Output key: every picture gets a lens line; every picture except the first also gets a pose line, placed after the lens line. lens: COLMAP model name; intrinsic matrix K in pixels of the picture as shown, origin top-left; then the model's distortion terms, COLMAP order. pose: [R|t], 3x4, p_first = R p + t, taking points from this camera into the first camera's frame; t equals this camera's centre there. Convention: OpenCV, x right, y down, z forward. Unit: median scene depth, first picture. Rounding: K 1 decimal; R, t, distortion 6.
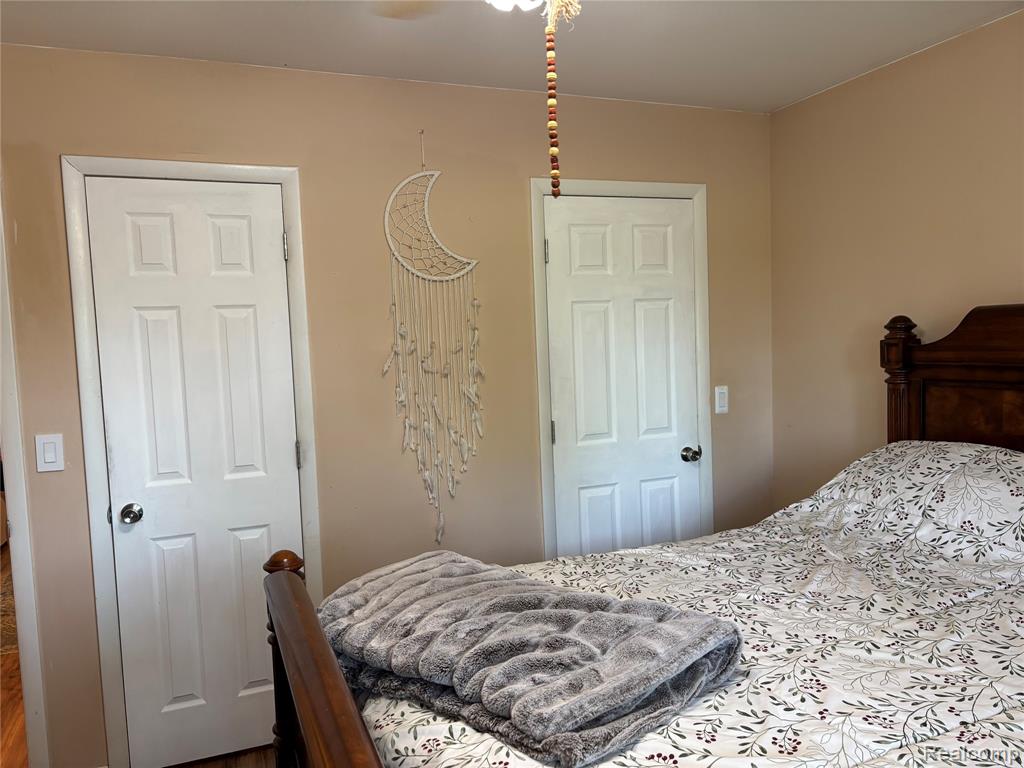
lens RADIAL K [[765.4, 0, 523.4], [0, 765.4, 382.0], [0, 0, 1]] dist [0.003891, -0.027234]
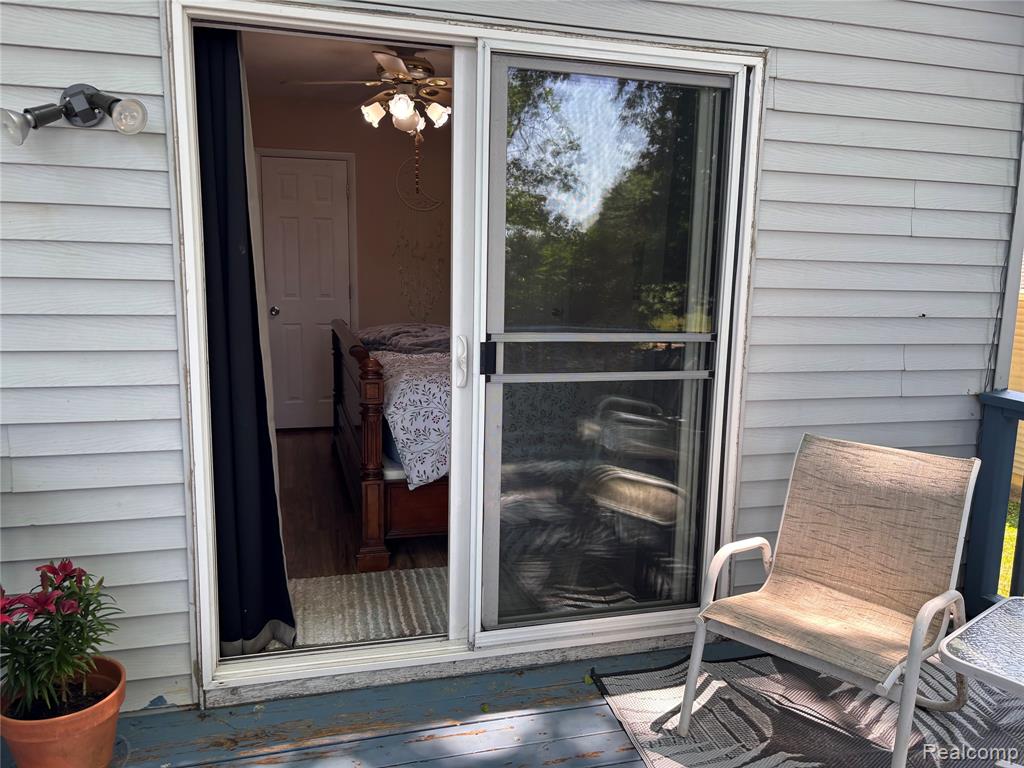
lens RADIAL K [[769.6, 0, 529.3], [0, 769.6, 385.7], [0, 0, 1]] dist [-0.001305, -0.001599]
pose [[0.993698, 0.073798, -0.084374, 0.408777], [-0.064613, 0.992174, 0.106849, 0.096435], [0.091599, -0.100724, 0.990689, -1.119382]]
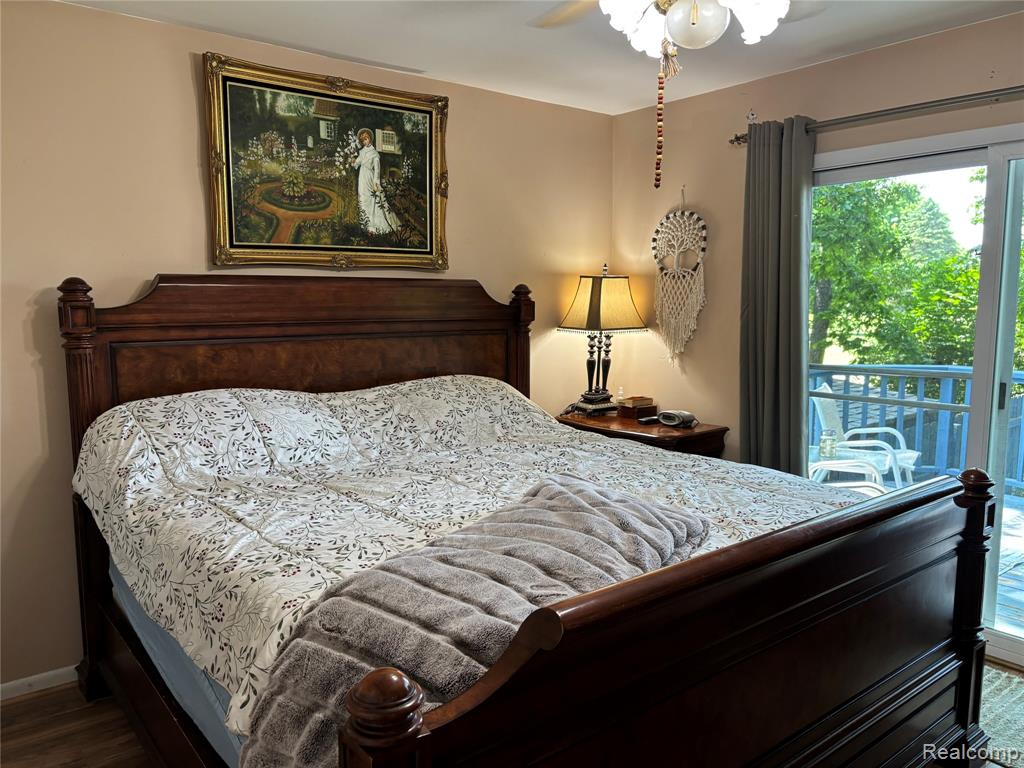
lens RADIAL K [[765.4, 0, 523.4], [0, 765.4, 382.0], [0, 0, 1]] dist [0.003891, -0.027234]
pose [[-0.300579, -0.070065, 0.951180, -0.649761], [0.066197, 0.993360, 0.094091, -0.010649], [-0.951457, 0.091247, -0.293945, 0.839503]]
